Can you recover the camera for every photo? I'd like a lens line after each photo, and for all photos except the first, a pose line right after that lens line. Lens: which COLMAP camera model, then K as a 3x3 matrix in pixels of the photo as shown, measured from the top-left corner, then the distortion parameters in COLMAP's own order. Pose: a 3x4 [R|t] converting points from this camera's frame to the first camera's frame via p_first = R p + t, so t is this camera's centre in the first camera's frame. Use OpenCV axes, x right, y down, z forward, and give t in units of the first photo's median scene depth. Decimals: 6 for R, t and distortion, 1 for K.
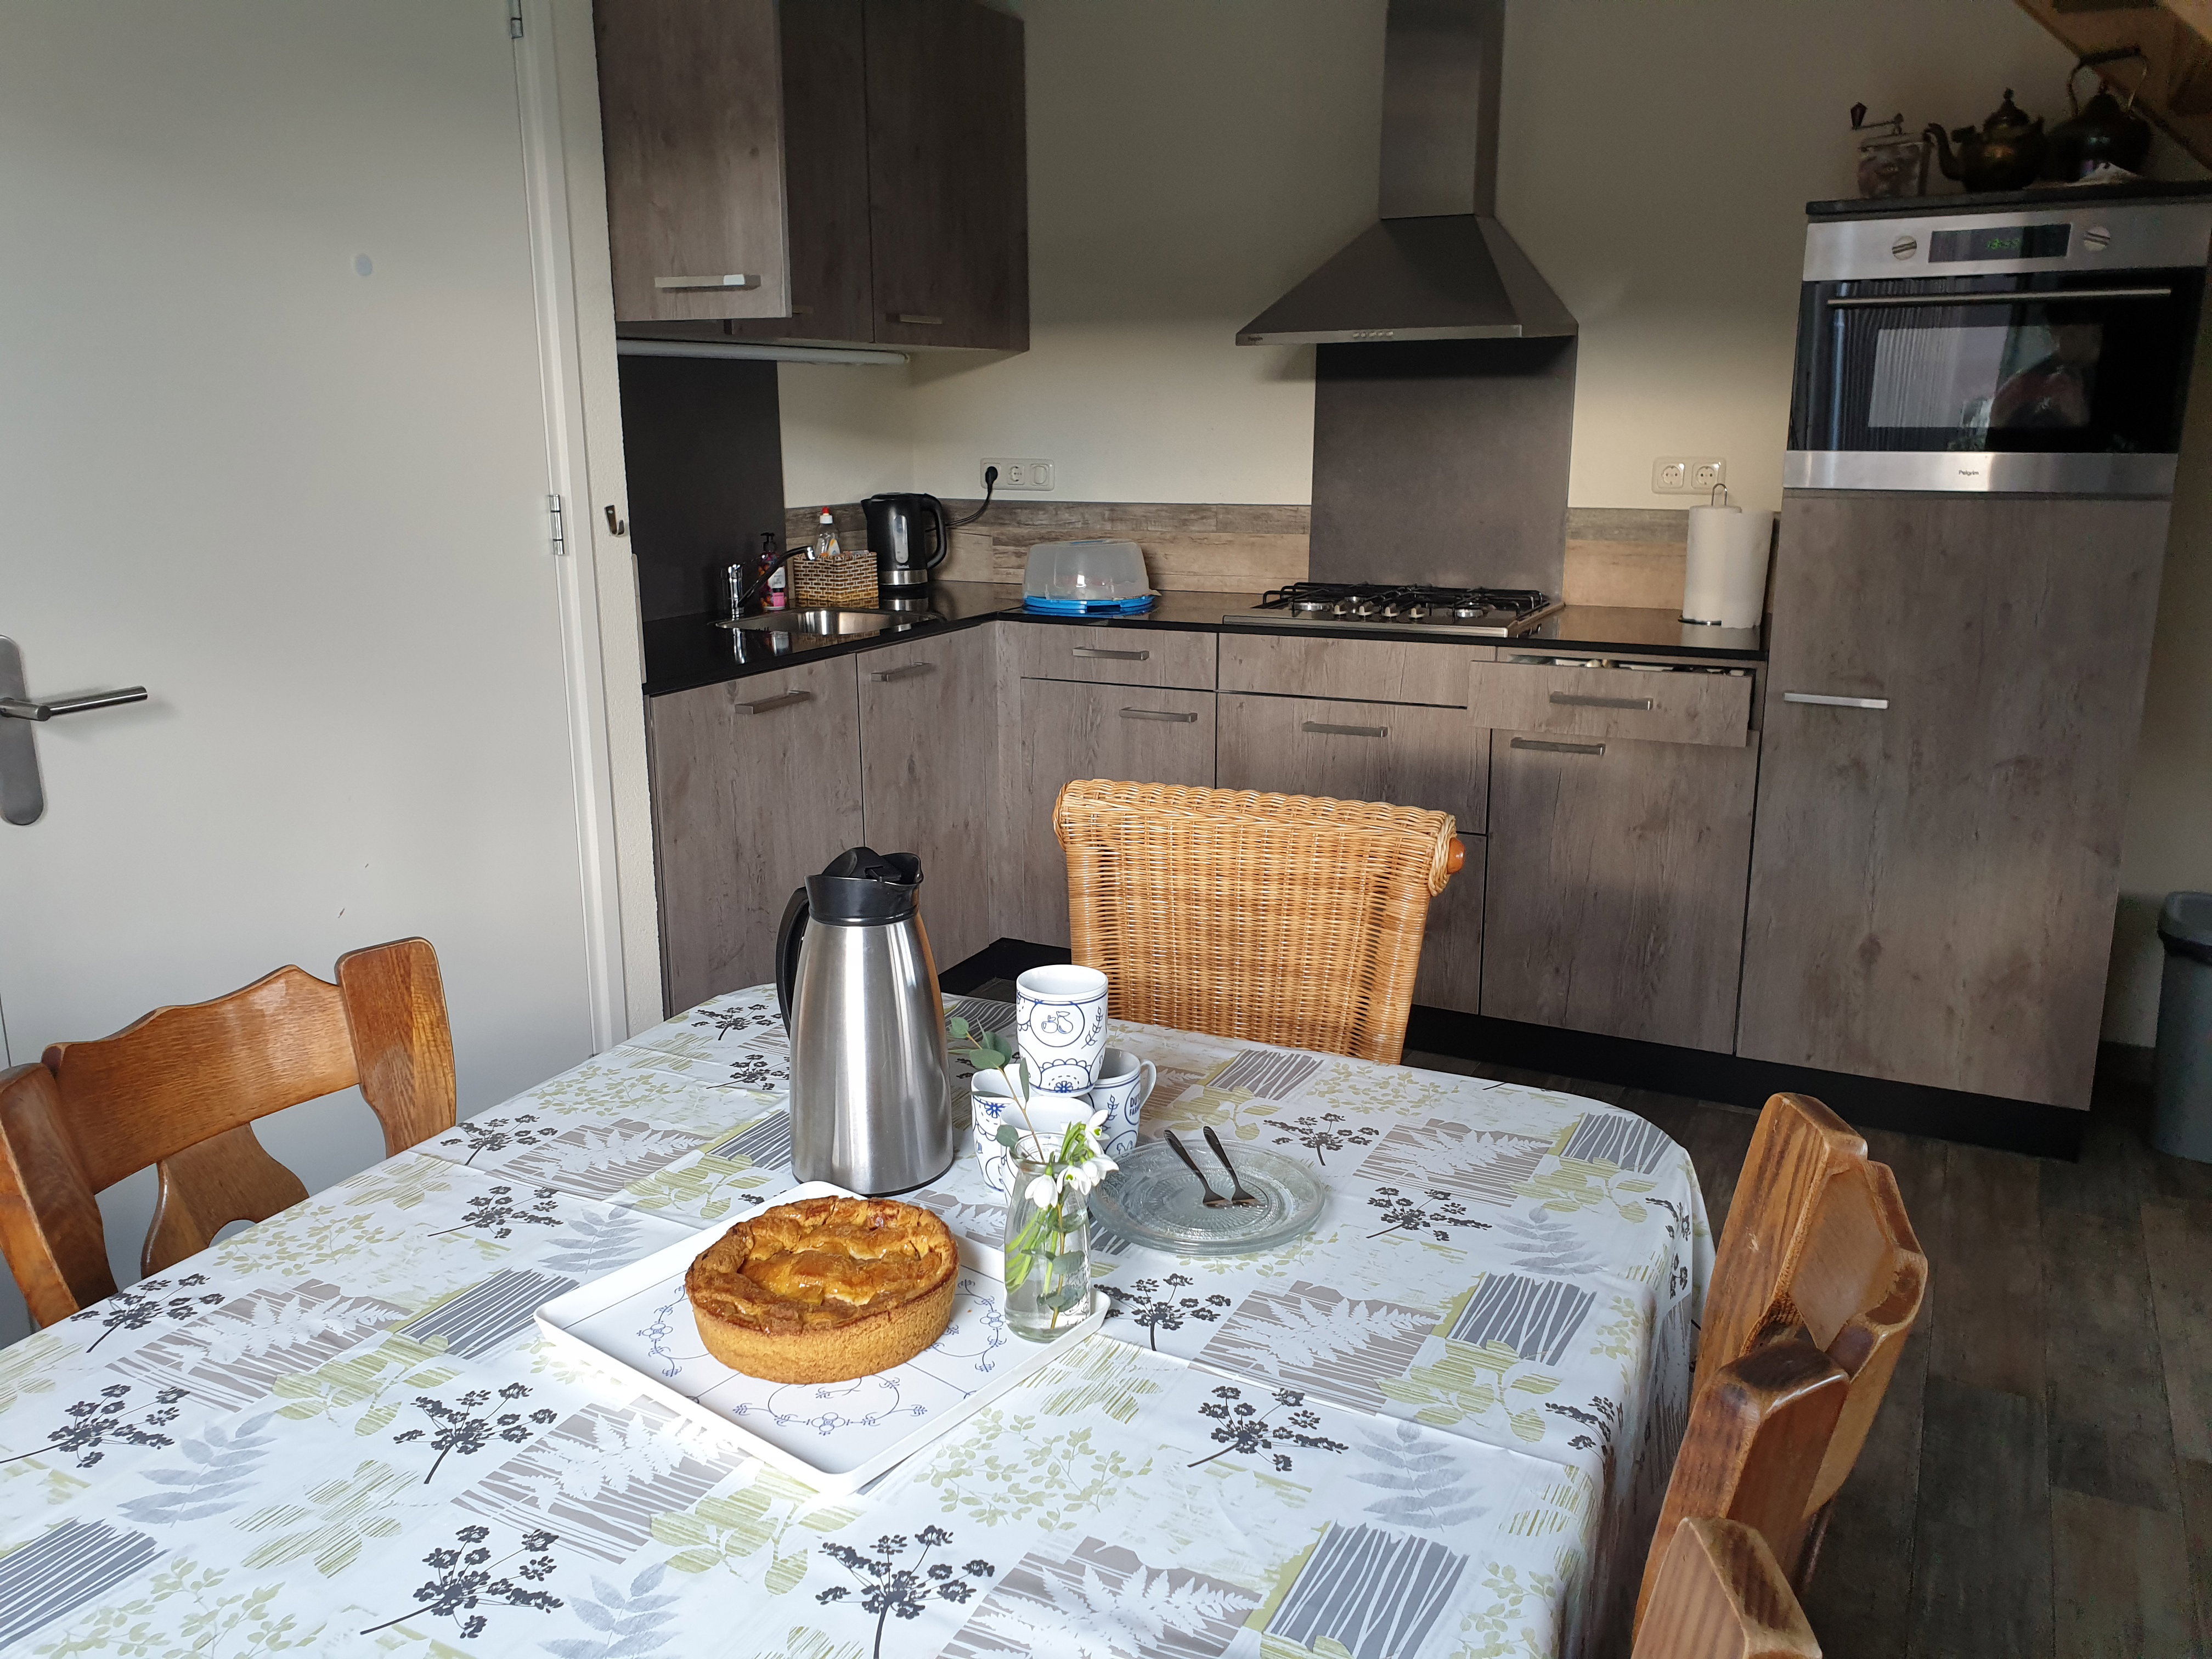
lens RADIAL K [[1710.9, 0, 1073.8], [0, 1710.9, 847.0], [0, 0, 1]] dist [0.073092, -0.053095]
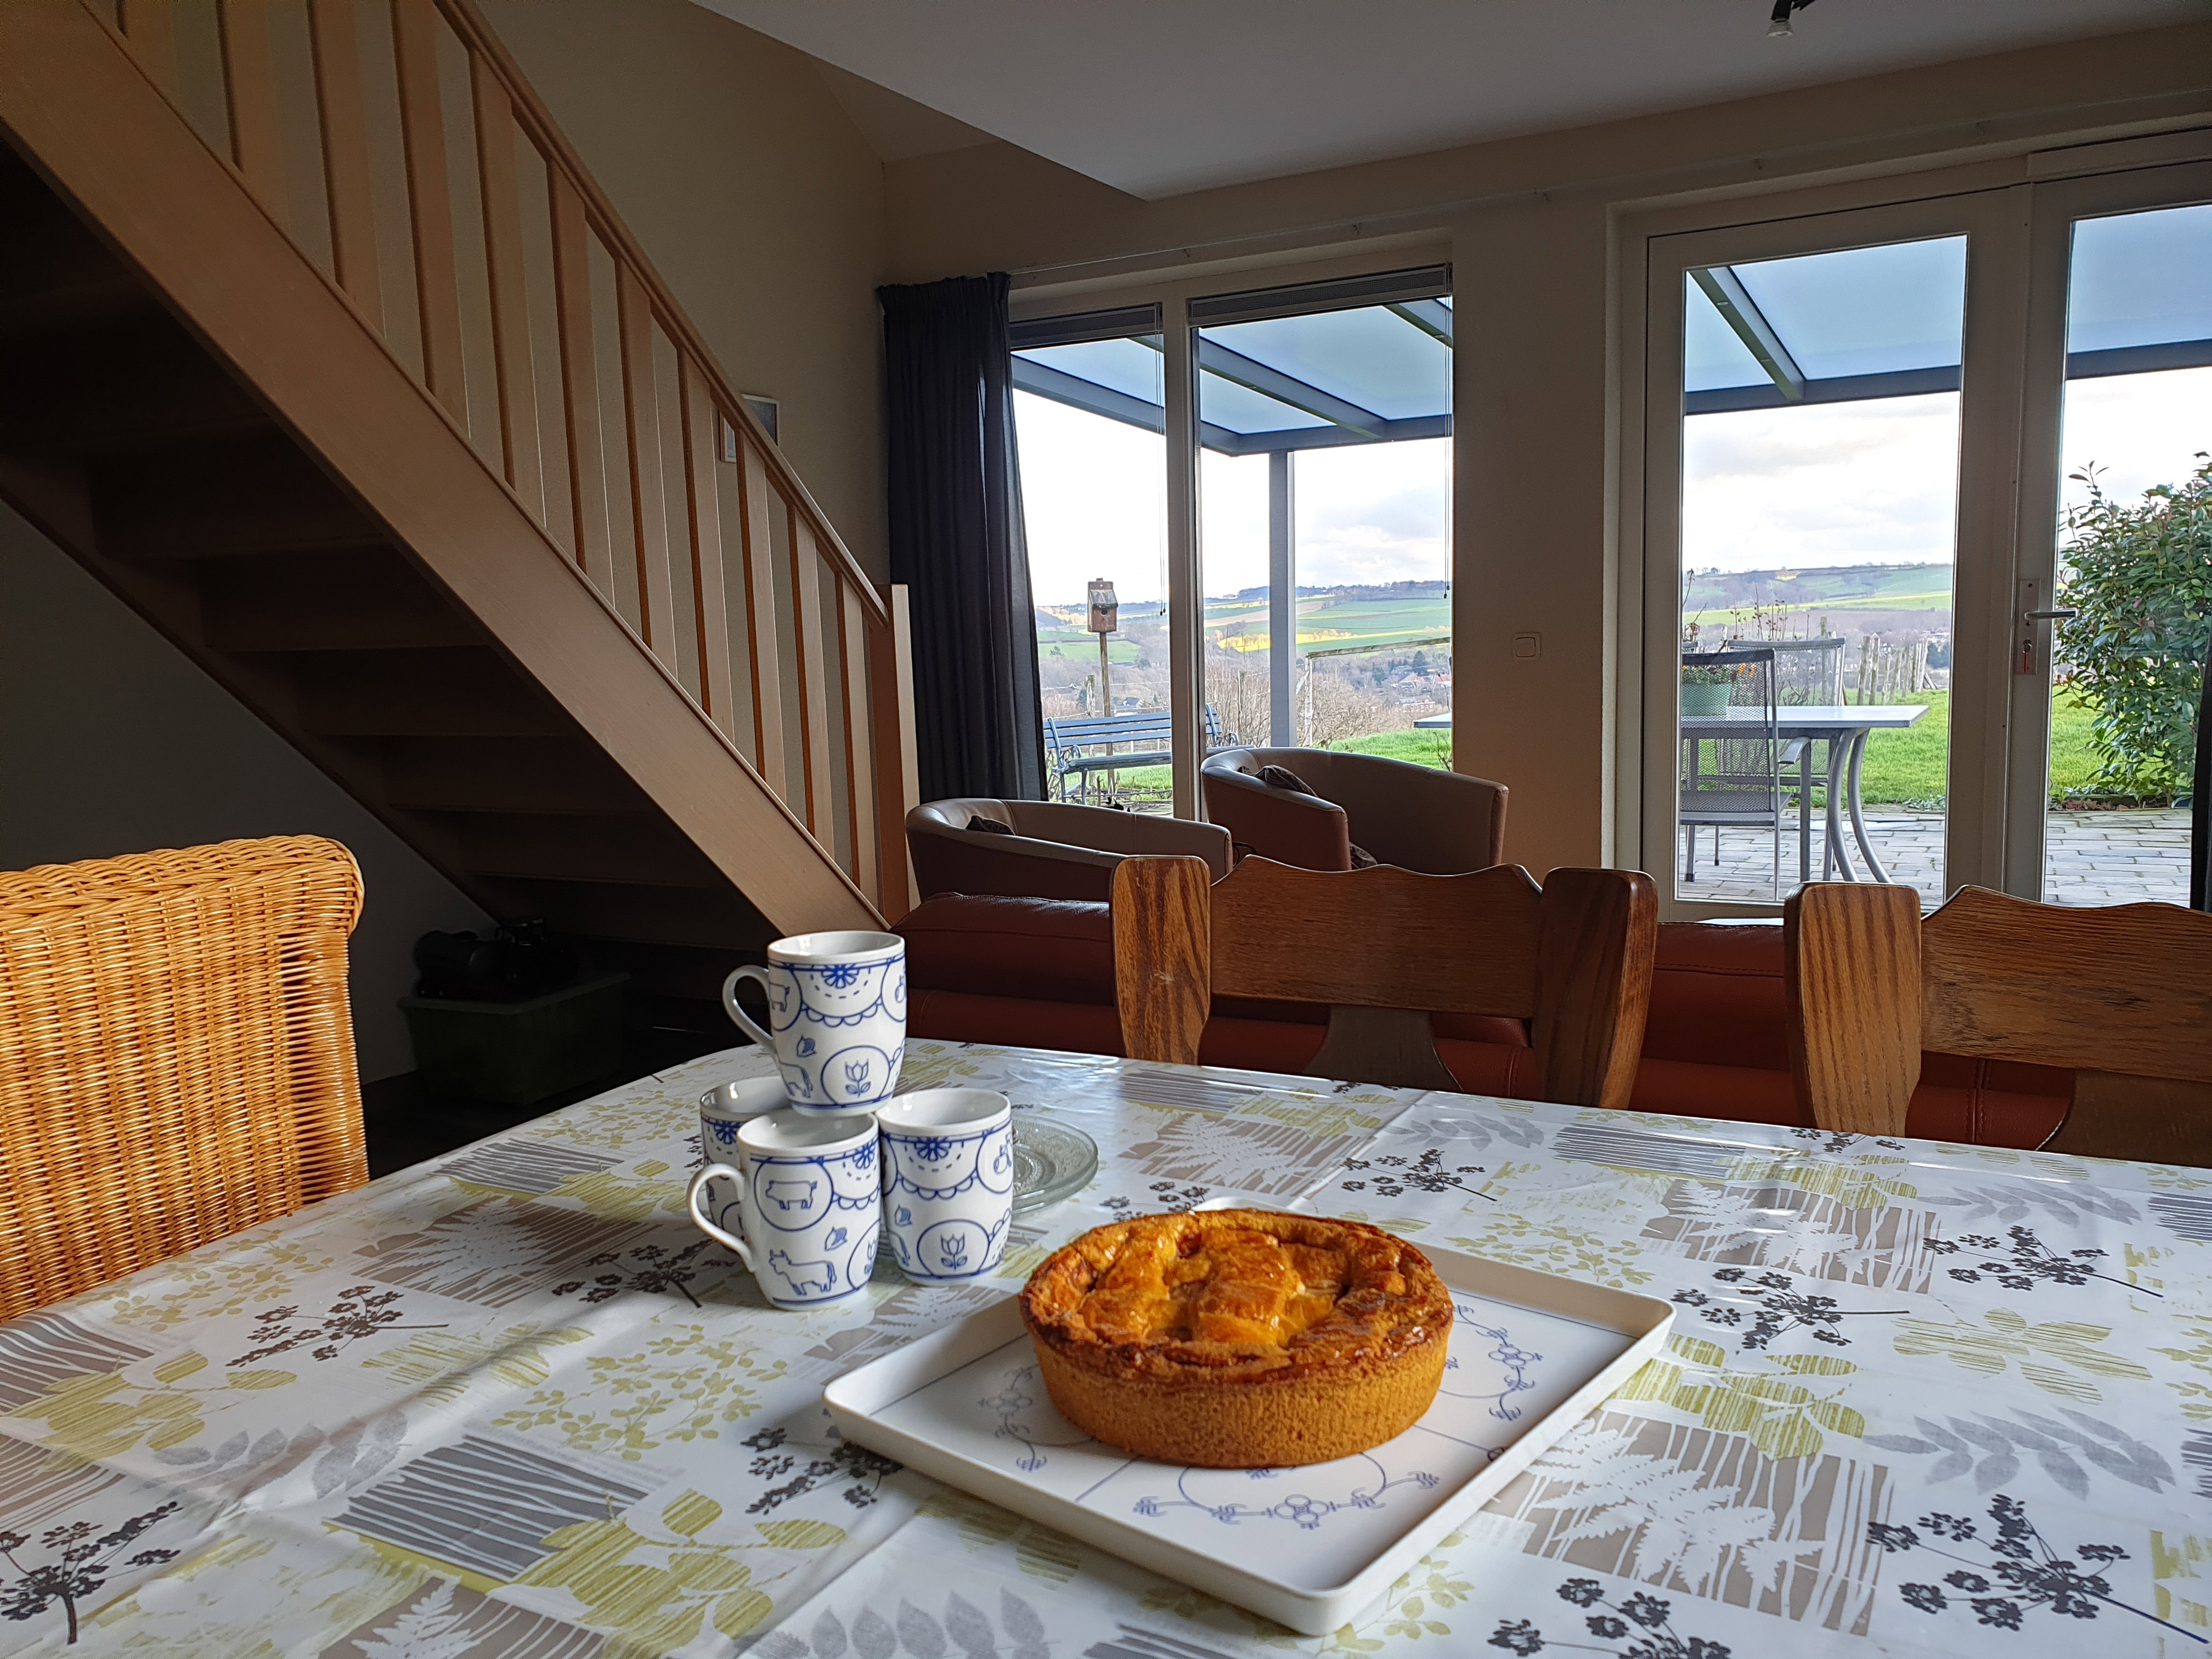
lens RADIAL K [[1710.9, 0, 1050.3], [0, 1710.9, 840.0], [0, 0, 1]] dist [0.073092, -0.053095]
pose [[0.023944, -0.116158, 0.992942, -0.261145], [0.282663, 0.953485, 0.104726, -0.003444], [-0.958920, 0.278161, 0.055664, 0.331000]]
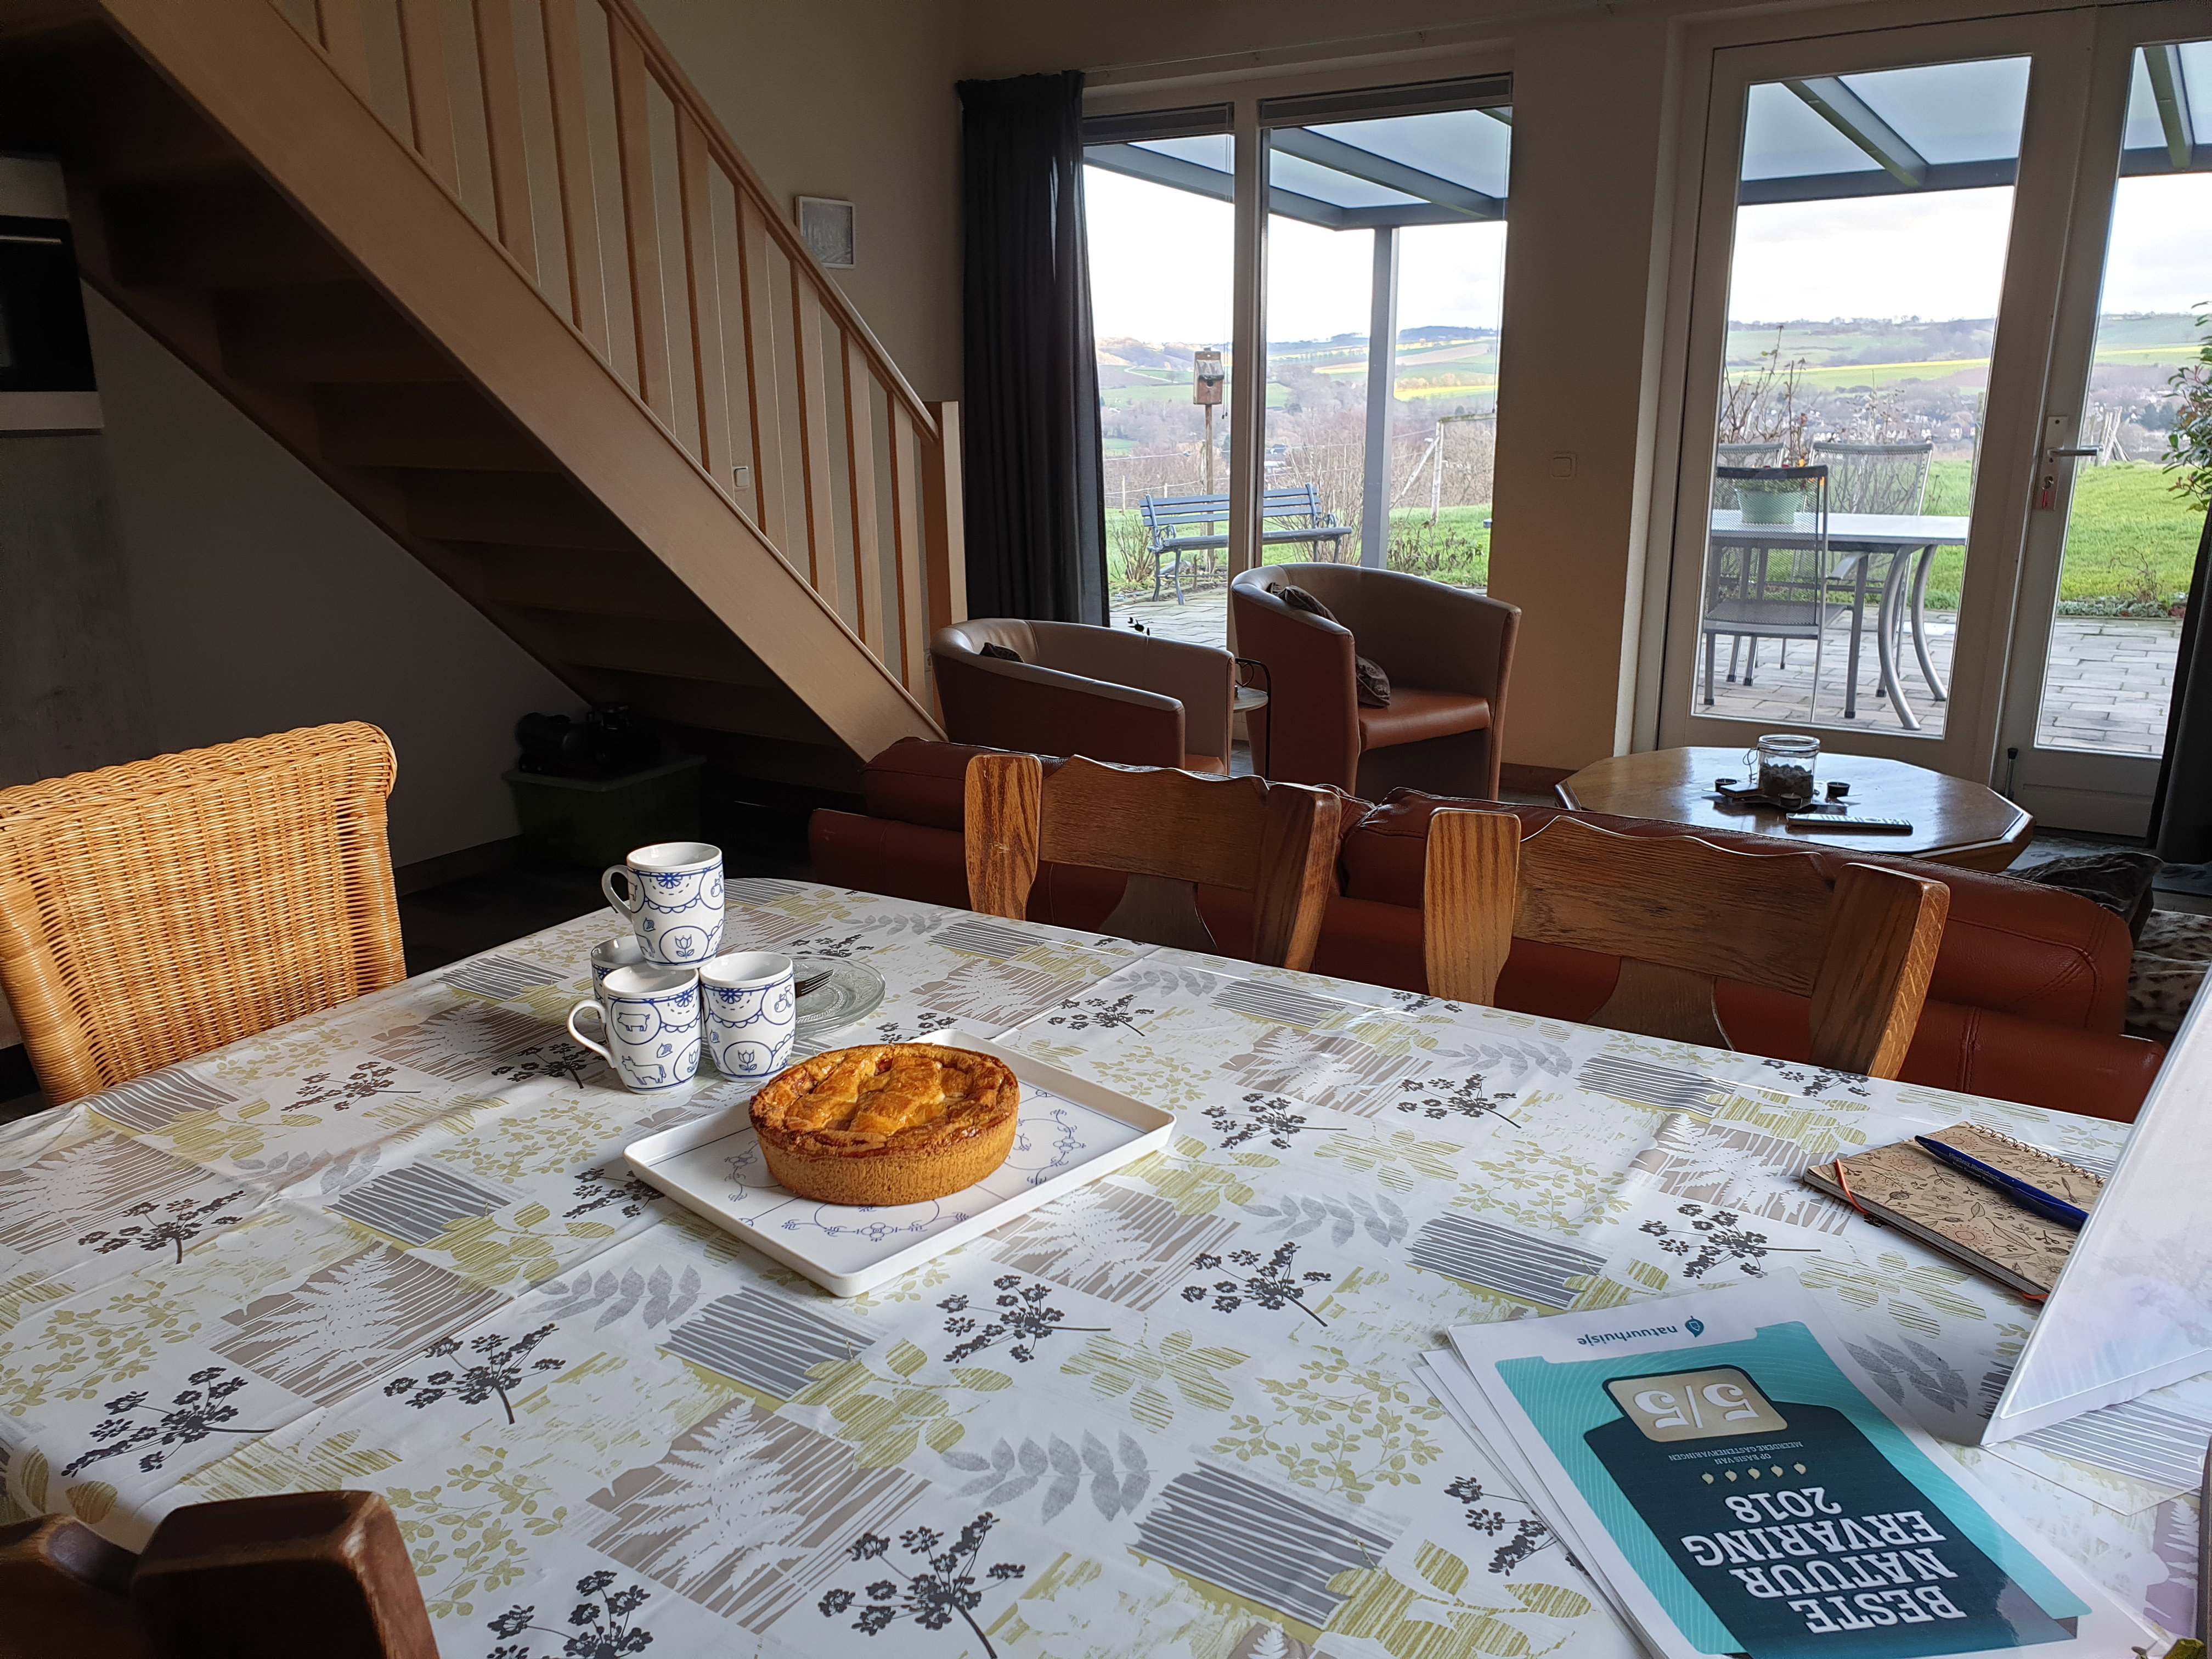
lens RADIAL K [[1710.9, 0, 1051.5], [0, 1710.9, 846.4], [0, 0, 1]] dist [0.073092, -0.053095]
pose [[0.104976, -0.258050, 0.960412, -0.366209], [0.262945, 0.938580, 0.223443, -0.036067], [-0.959083, 0.229079, 0.166382, 0.234902]]
